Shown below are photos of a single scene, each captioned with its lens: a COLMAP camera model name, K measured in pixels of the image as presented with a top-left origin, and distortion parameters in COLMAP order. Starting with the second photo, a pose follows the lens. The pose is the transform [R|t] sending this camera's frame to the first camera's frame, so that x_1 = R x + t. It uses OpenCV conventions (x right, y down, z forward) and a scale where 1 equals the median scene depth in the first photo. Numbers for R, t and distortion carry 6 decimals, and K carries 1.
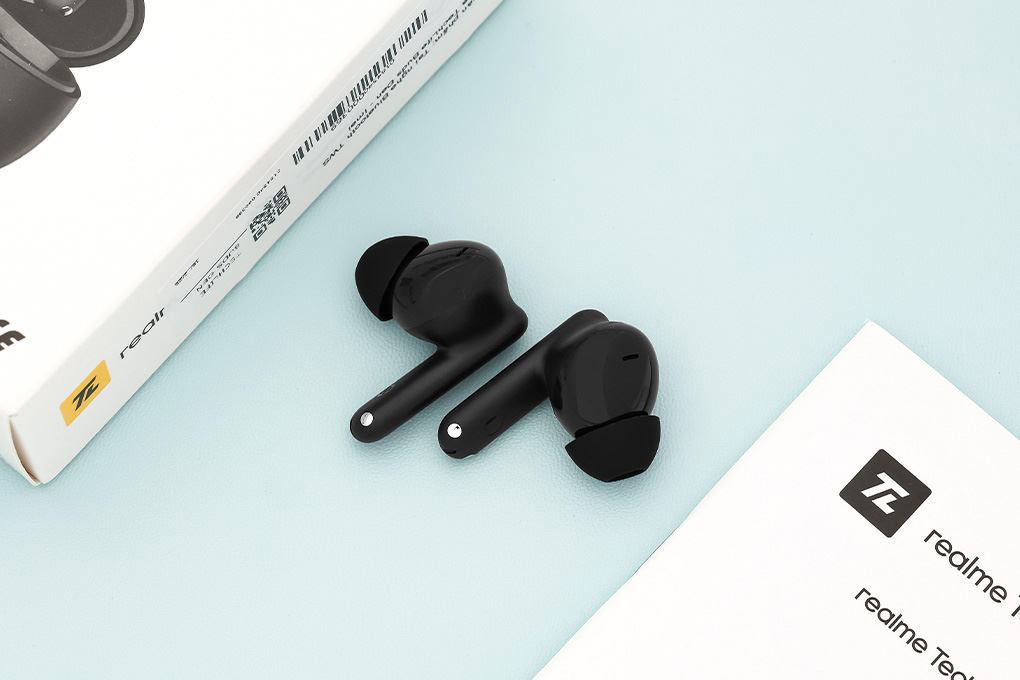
lens RADIAL K [[3253.1, 0, 507.9], [0, 3253.1, 316.2], [0, 0, 1]] dist [0.232270, 0.000000]
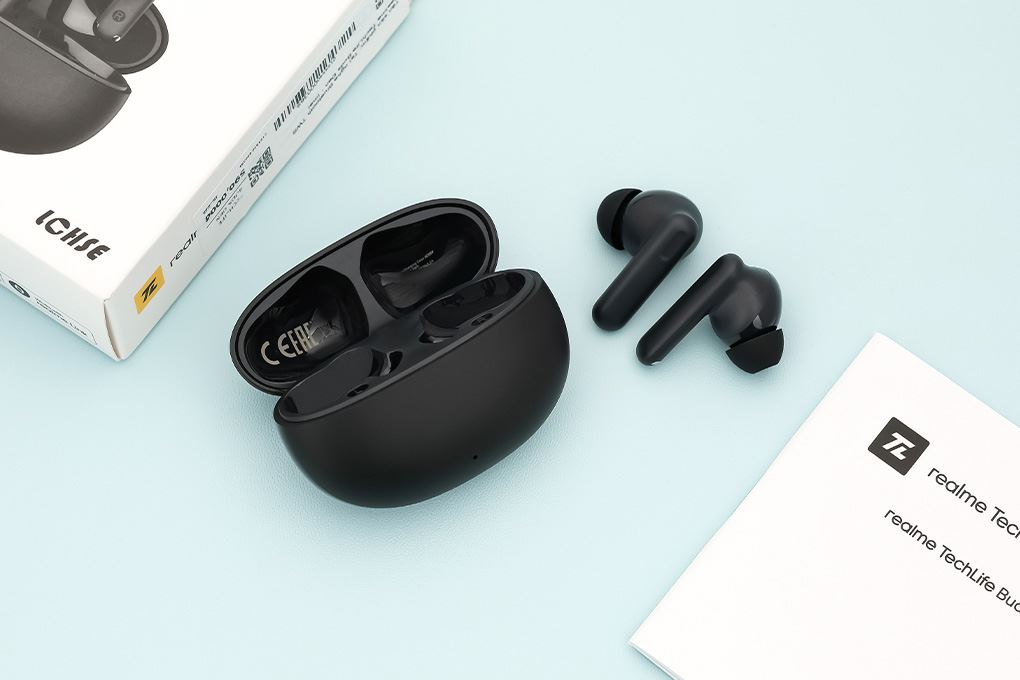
lens RADIAL K [[3253.1, 0, 467.2], [0, 3253.1, 337.2], [0, 0, 1]] dist [0.232270, 0.000000]
pose [[0.996240, -0.082443, 0.026625, -0.025516], [0.084094, 0.994109, -0.068382, 0.156634], [-0.020831, 0.070364, 0.997304, -0.481178]]
